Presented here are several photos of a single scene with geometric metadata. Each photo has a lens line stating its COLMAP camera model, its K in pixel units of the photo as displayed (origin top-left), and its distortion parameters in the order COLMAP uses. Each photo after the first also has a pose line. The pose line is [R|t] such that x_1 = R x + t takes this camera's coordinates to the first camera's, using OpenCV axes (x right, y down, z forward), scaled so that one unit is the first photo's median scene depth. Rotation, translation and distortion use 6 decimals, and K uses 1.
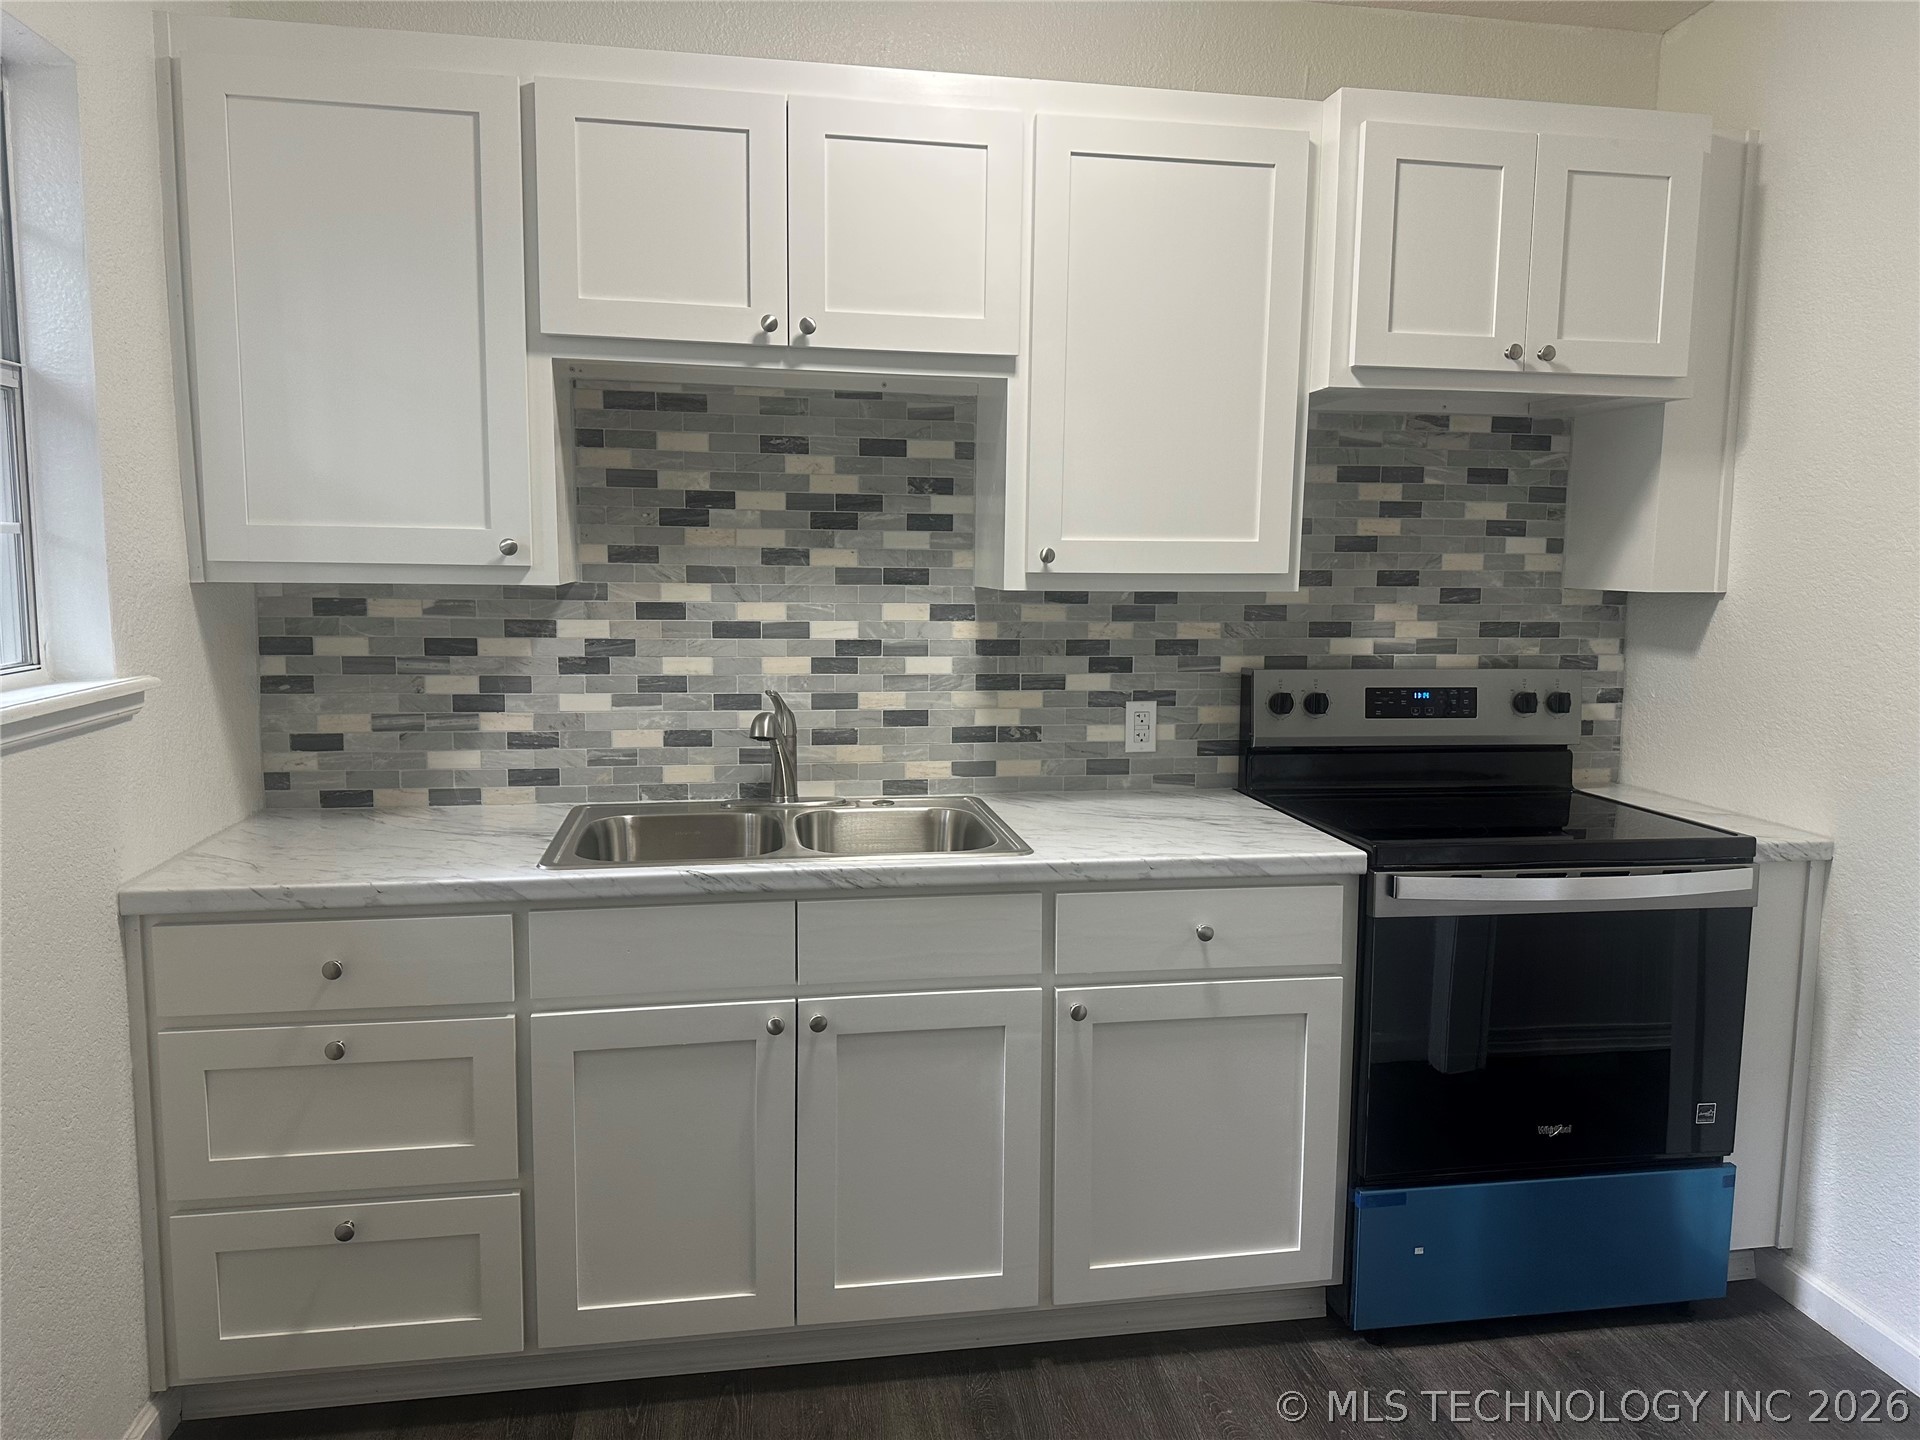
lens RADIAL K [[1338.4, 0, 960.0], [0, 1338.4, 720.0], [0, 0, 1]] dist [0.150413, -0.256444]
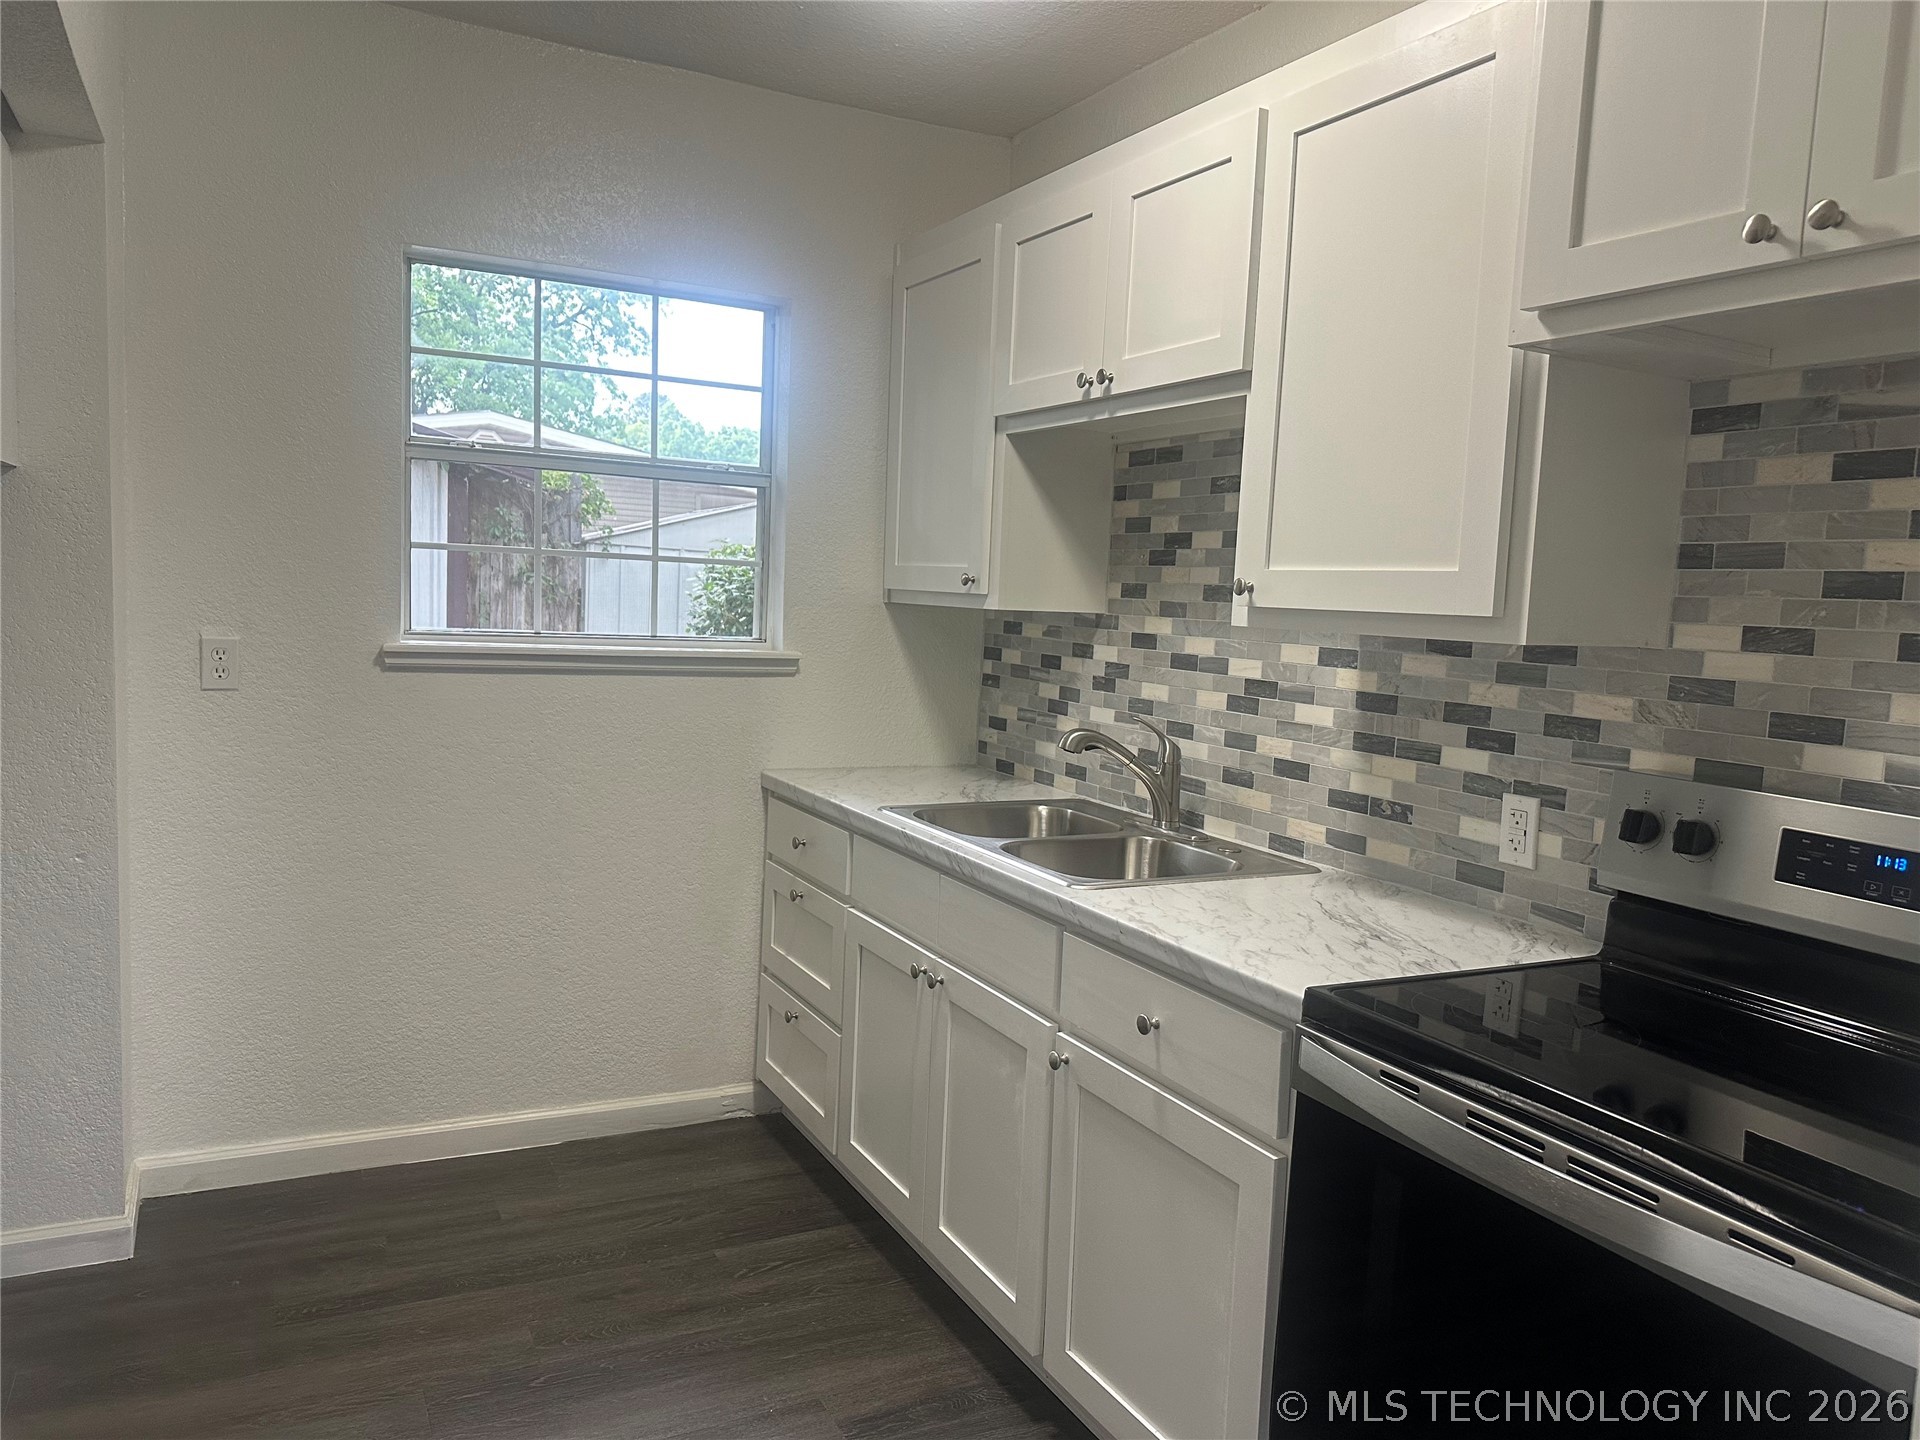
lens RADIAL K [[1338.4, 0, 960.0], [0, 1338.4, 720.0], [0, 0, 1]] dist [0.150413, -0.256444]
pose [[0.301975, 0.093747, -0.948695, 0.769790], [-0.157763, 0.986346, 0.047251, -0.043057], [0.940171, 0.135400, 0.312641, 0.496451]]
